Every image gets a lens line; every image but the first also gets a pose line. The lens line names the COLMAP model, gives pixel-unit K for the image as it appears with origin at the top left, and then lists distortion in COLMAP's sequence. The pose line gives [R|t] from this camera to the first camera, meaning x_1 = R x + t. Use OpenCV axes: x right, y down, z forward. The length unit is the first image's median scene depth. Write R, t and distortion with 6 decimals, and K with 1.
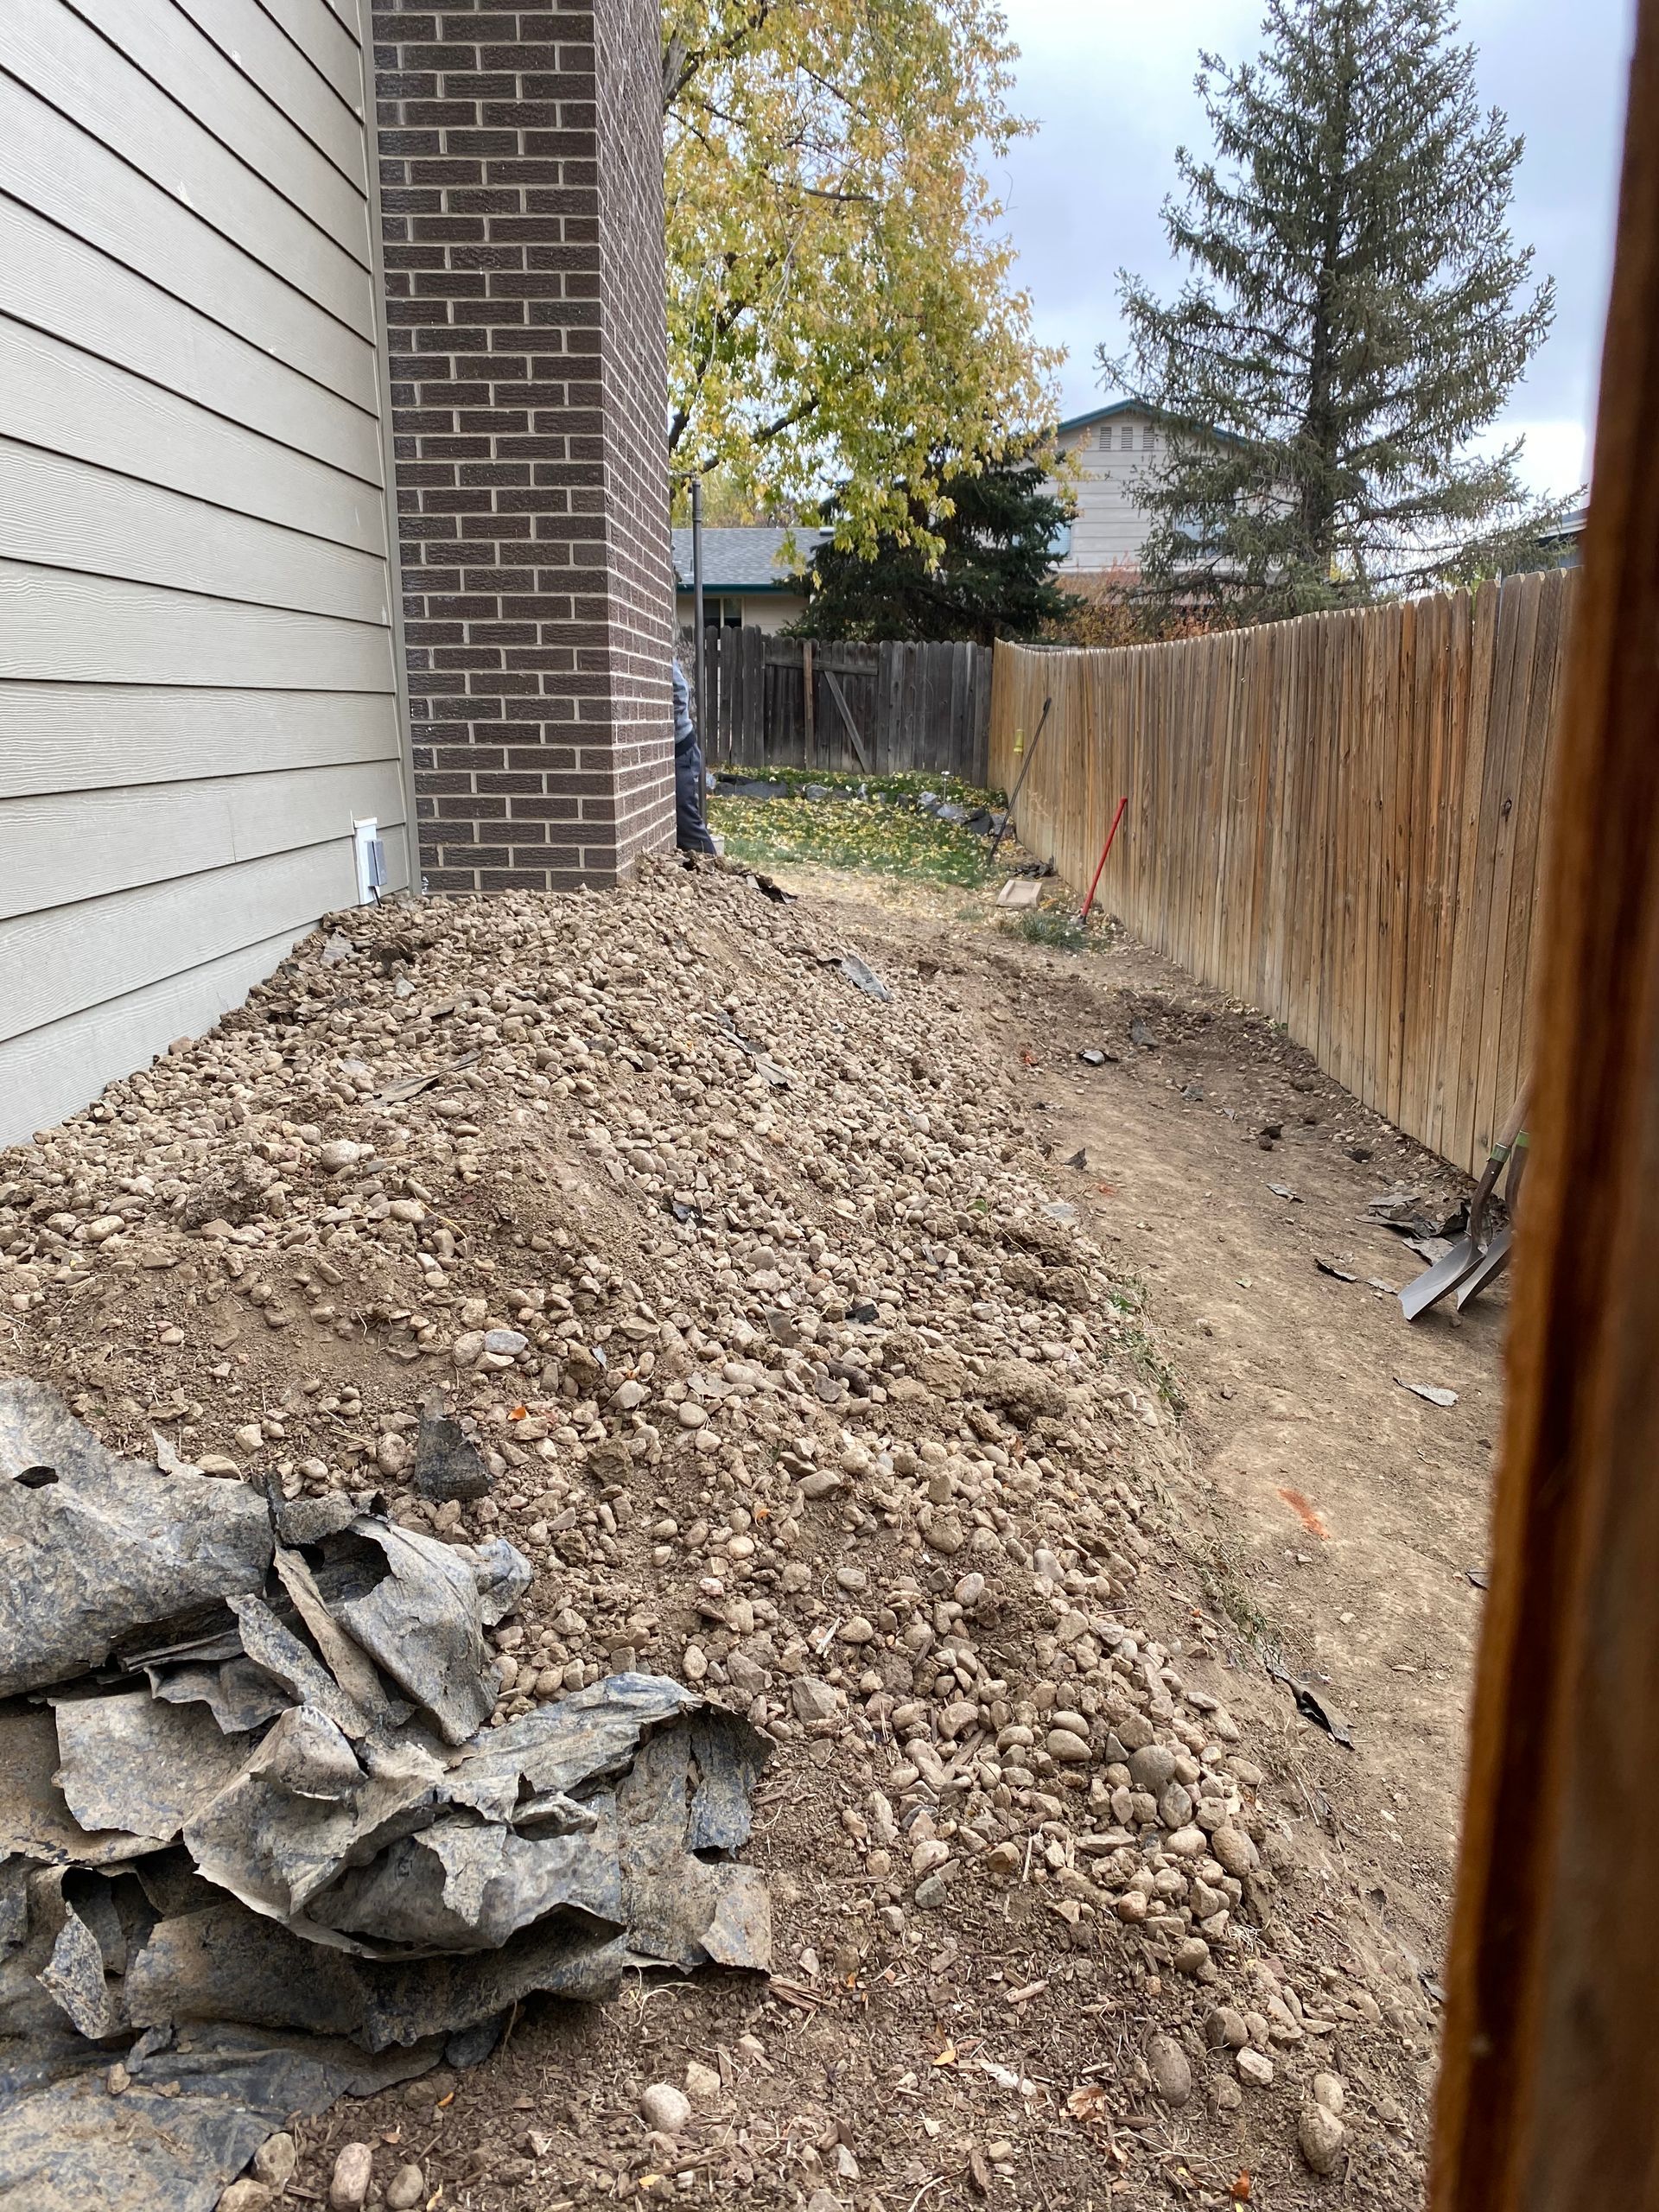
lens RADIAL K [[1715.1, 0, 815.5], [0, 1715.1, 1127.3], [0, 0, 1]] dist [-0.038851, 0.048249]
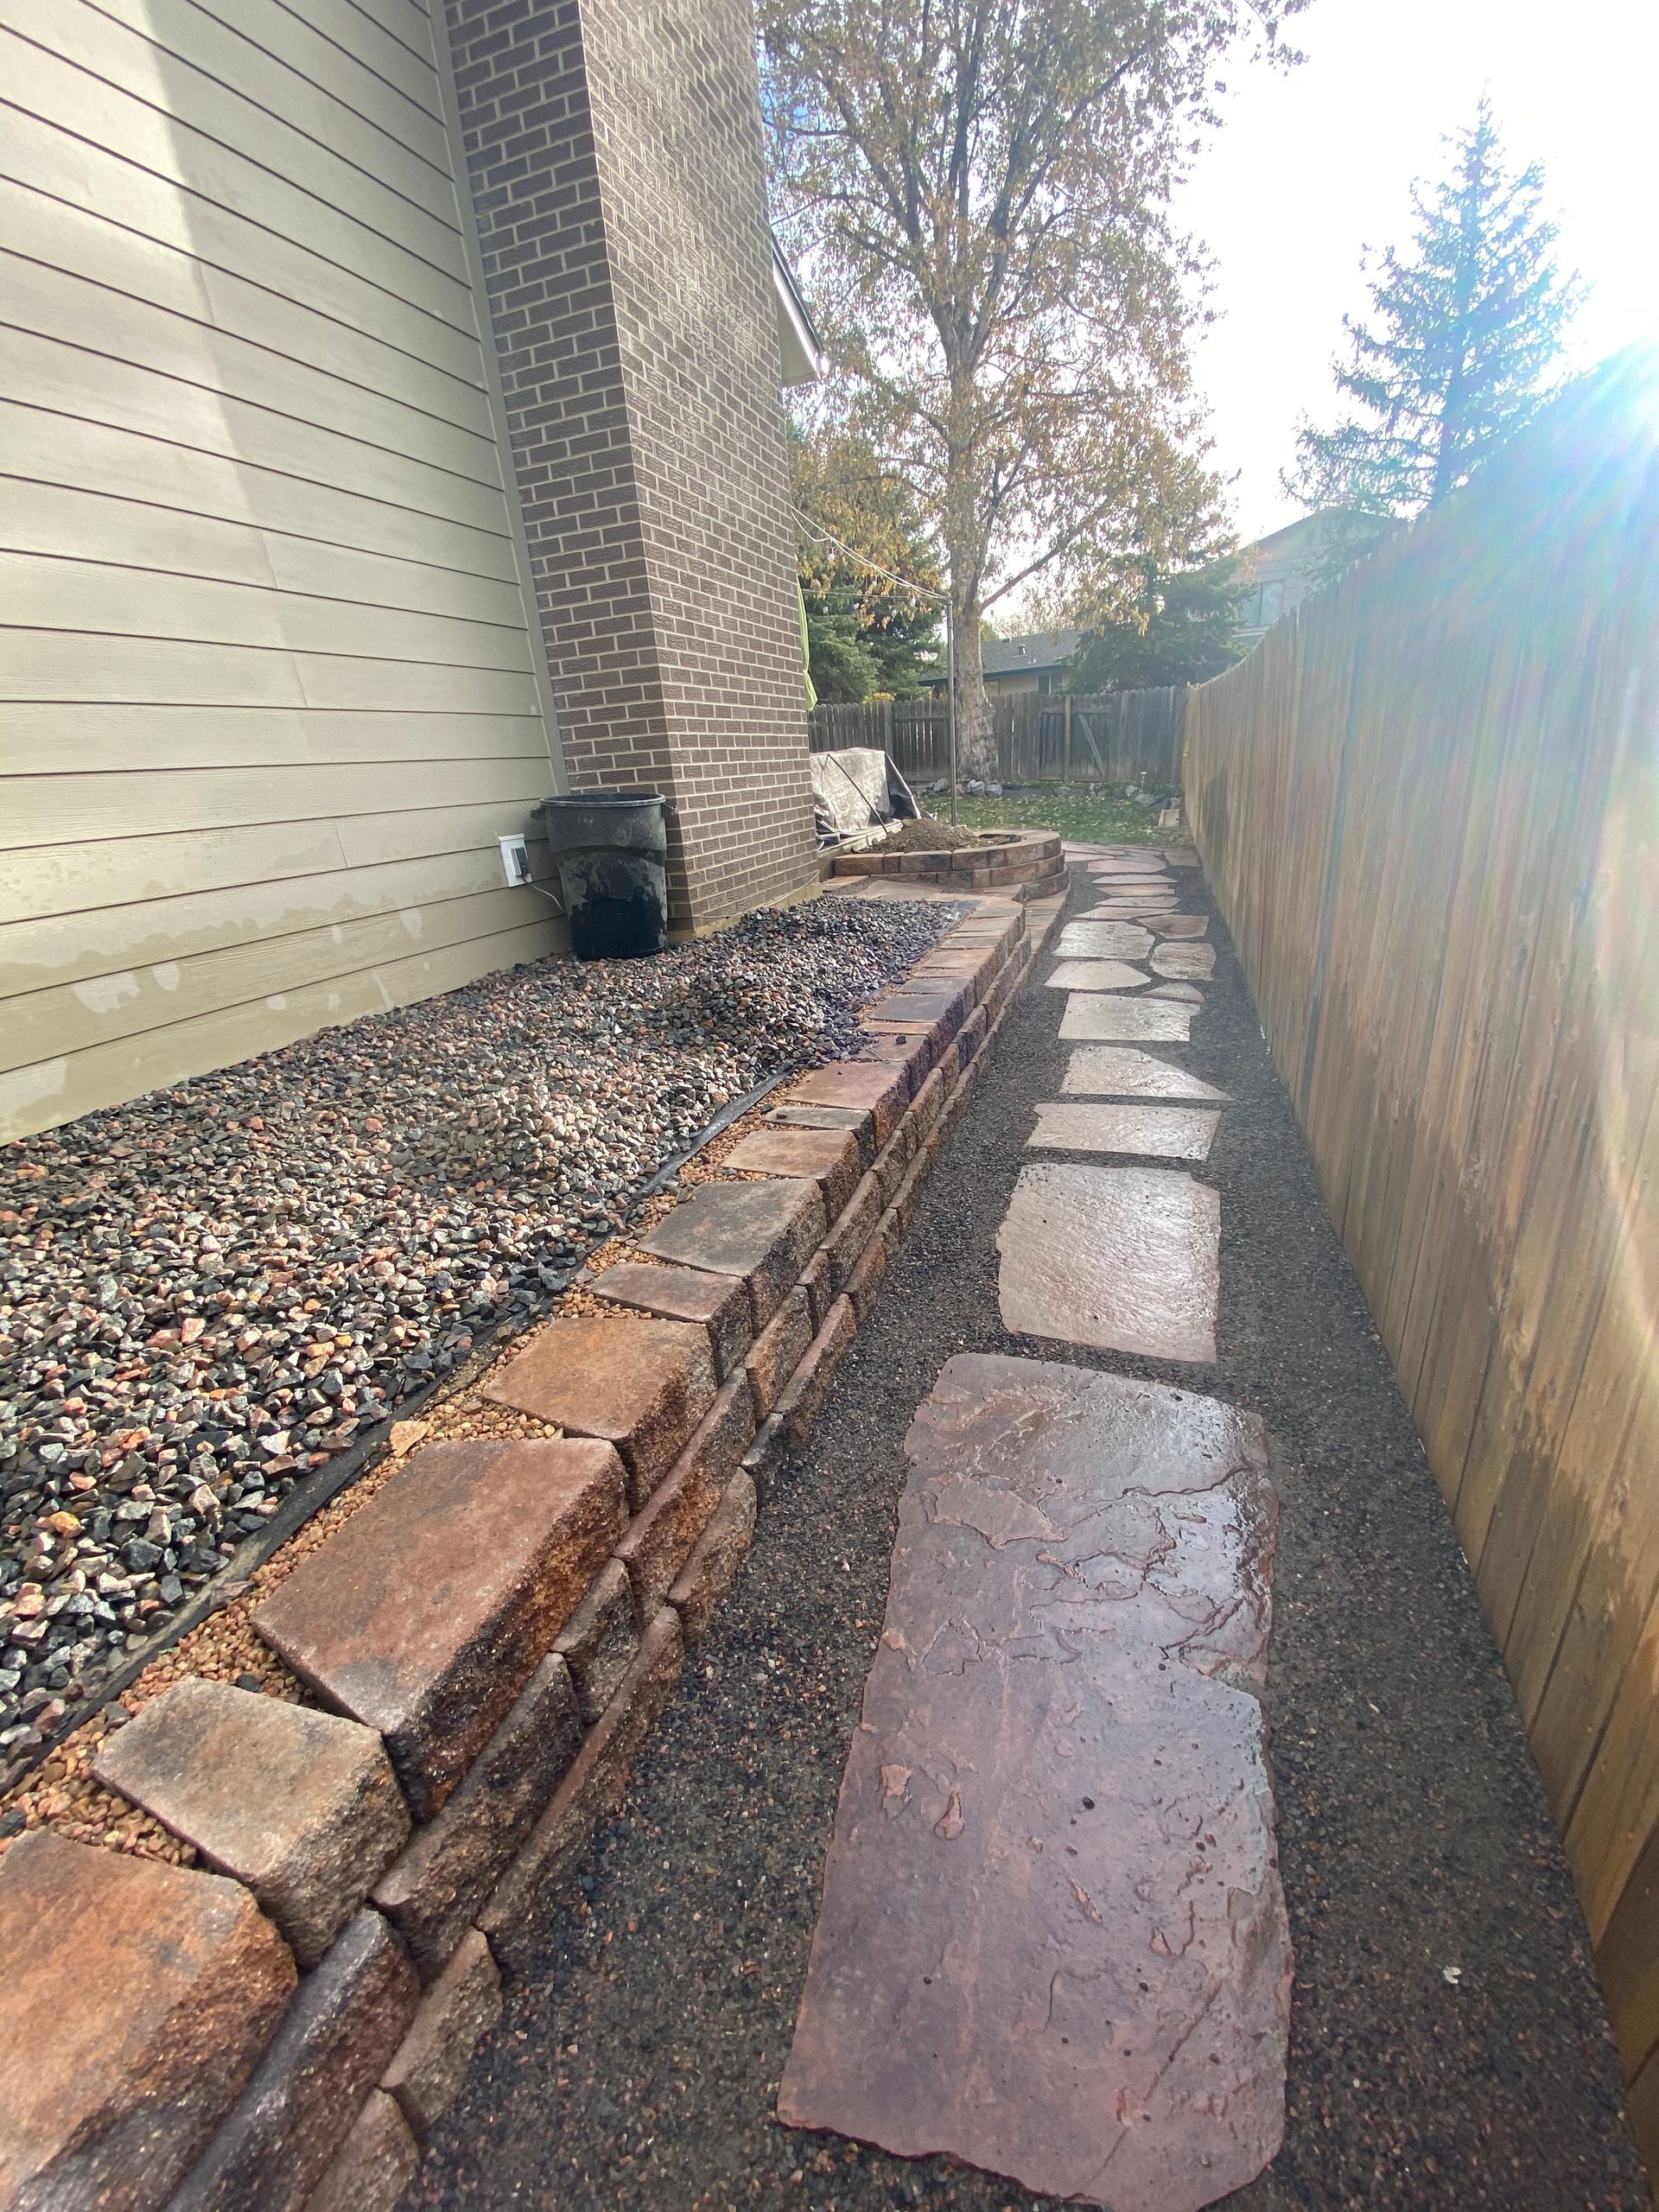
lens RADIAL K [[908.1, 0, 815.9], [0, 908.1, 1124.6], [0, 0, 1]] dist [-0.009992, -0.008516]
pose [[0.941172, 0.053721, -0.333631, 0.320751], [-0.002791, 0.988485, 0.151292, -0.028623], [0.337917, -0.141460, 0.930484, 0.195801]]
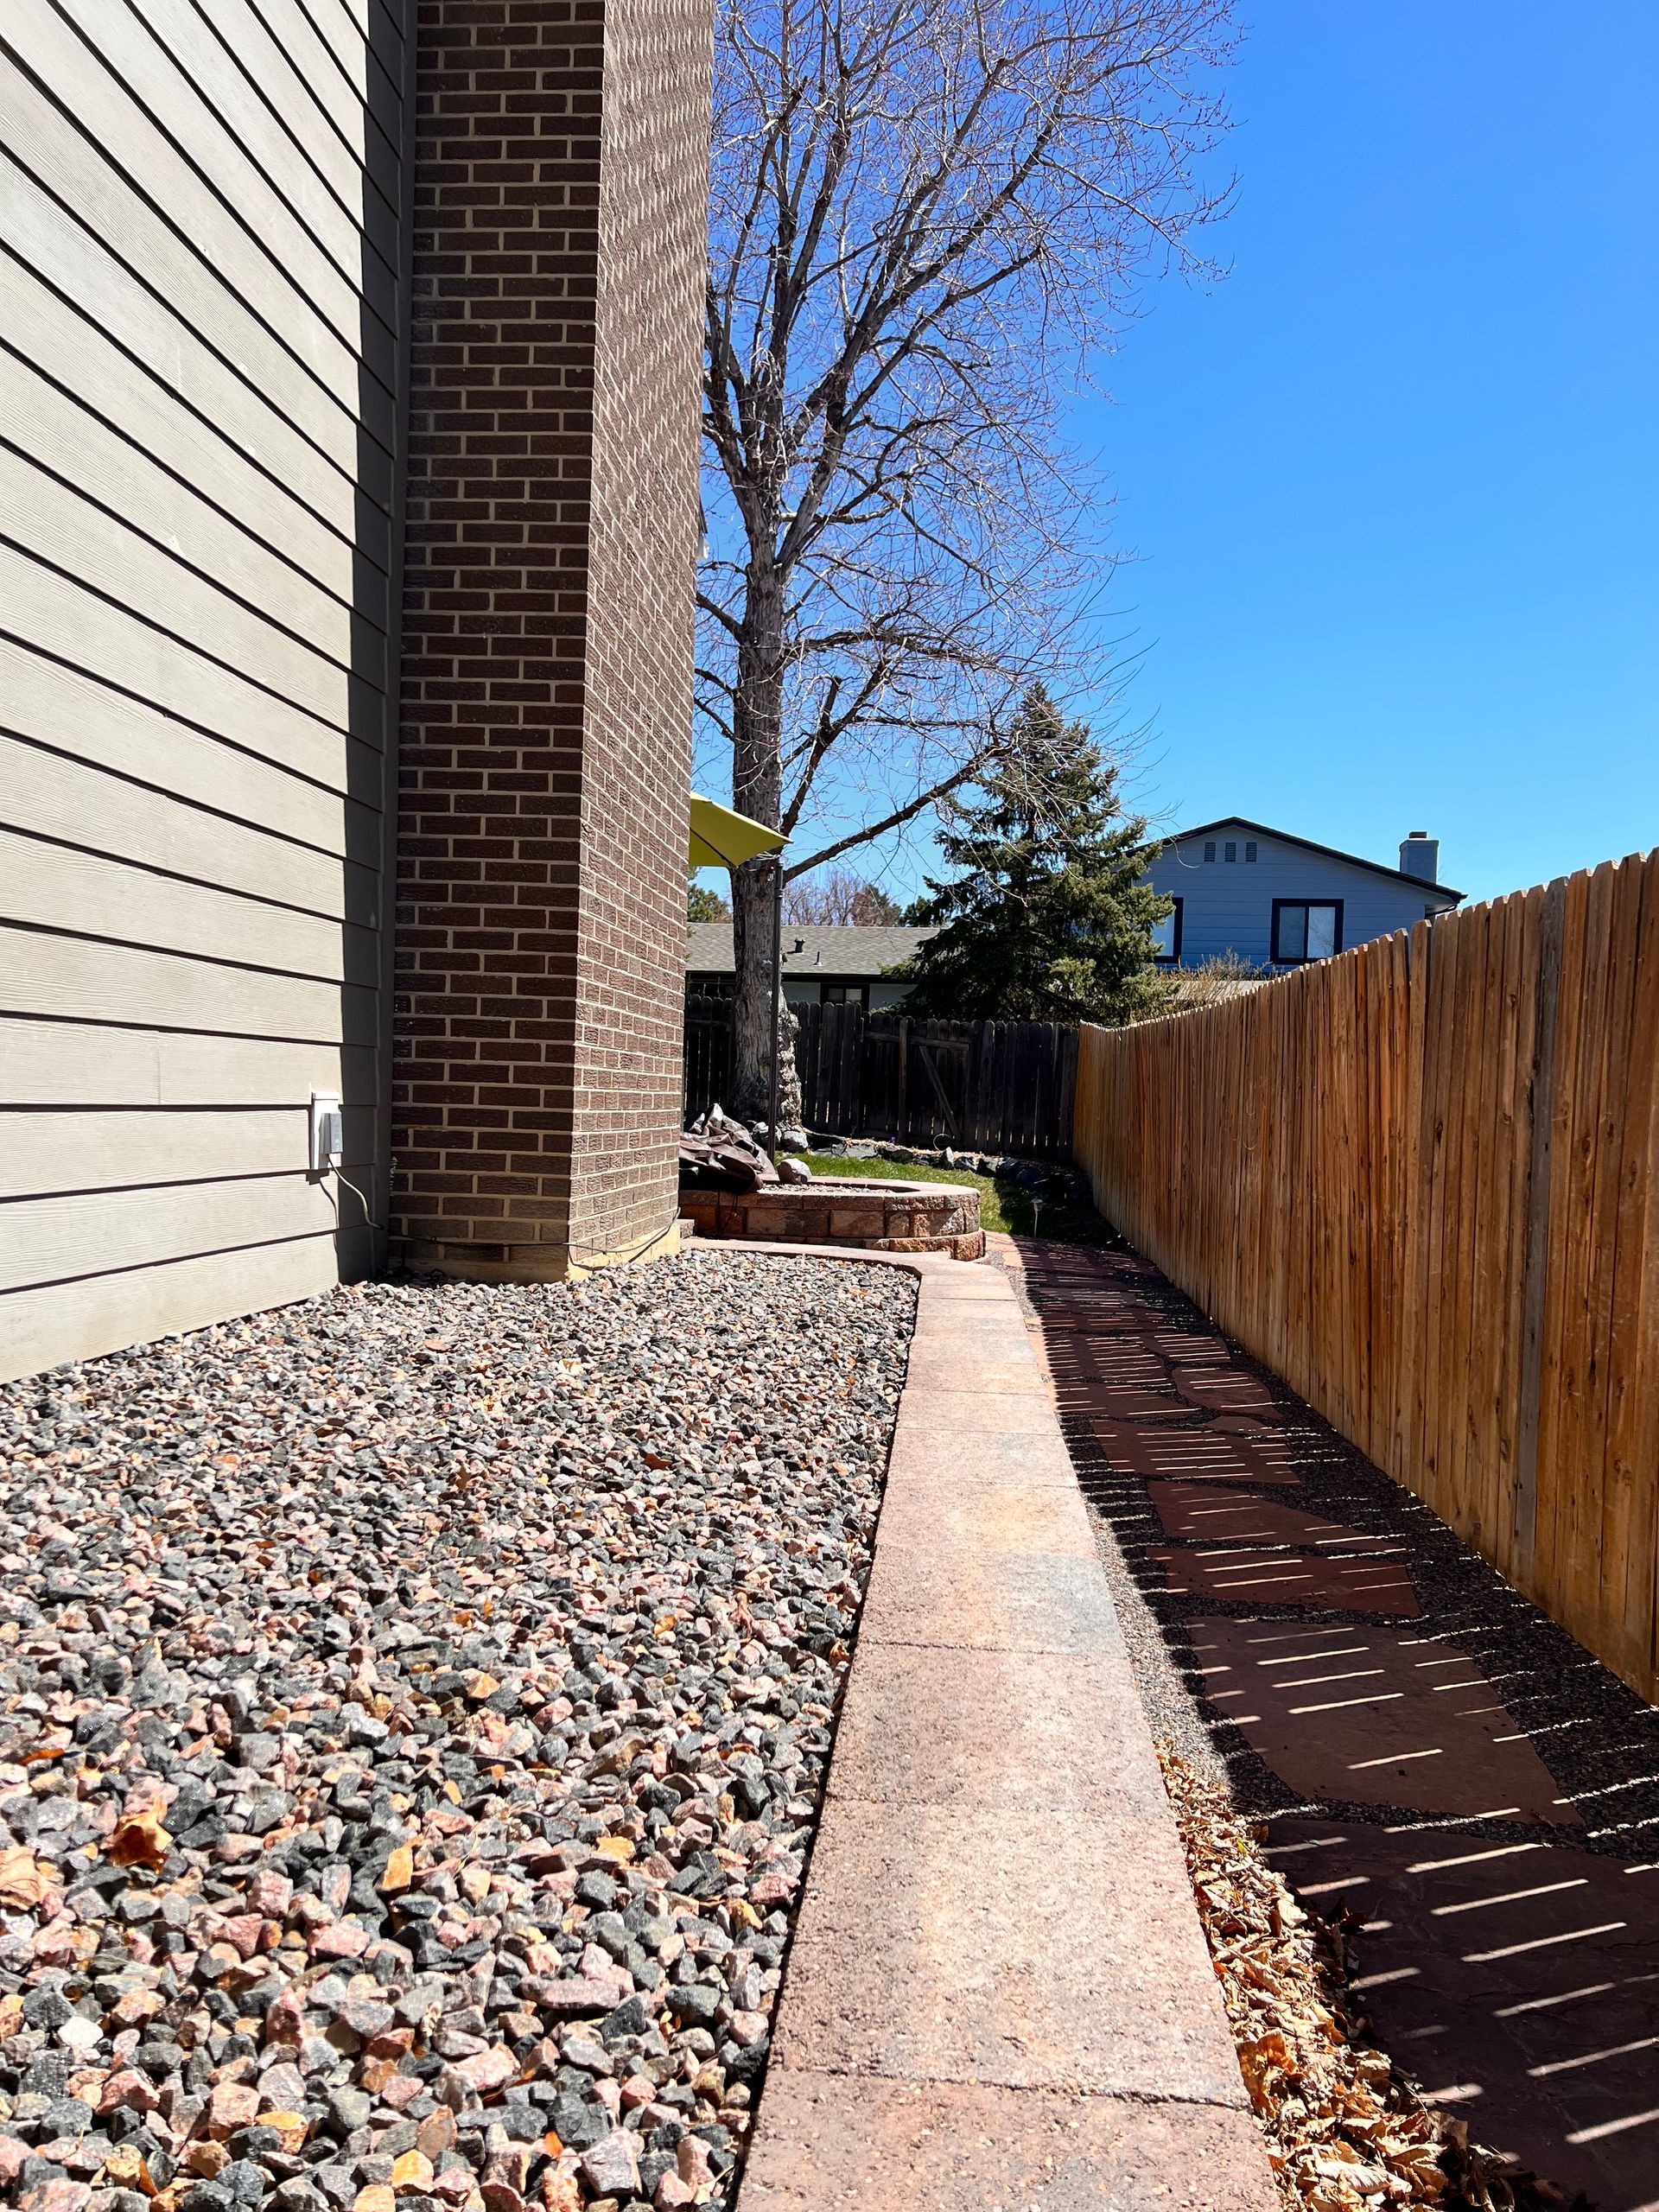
lens RADIAL K [[1677.6, 0, 825.9], [0, 1677.6, 1112.6], [0, 0, 1]] dist [0.061209, -0.071614]
pose [[0.996179, 0.033083, -0.080821, 0.129572], [-0.050872, 0.972067, -0.229125, 0.057489], [0.070983, 0.232361, 0.970036, -0.014557]]
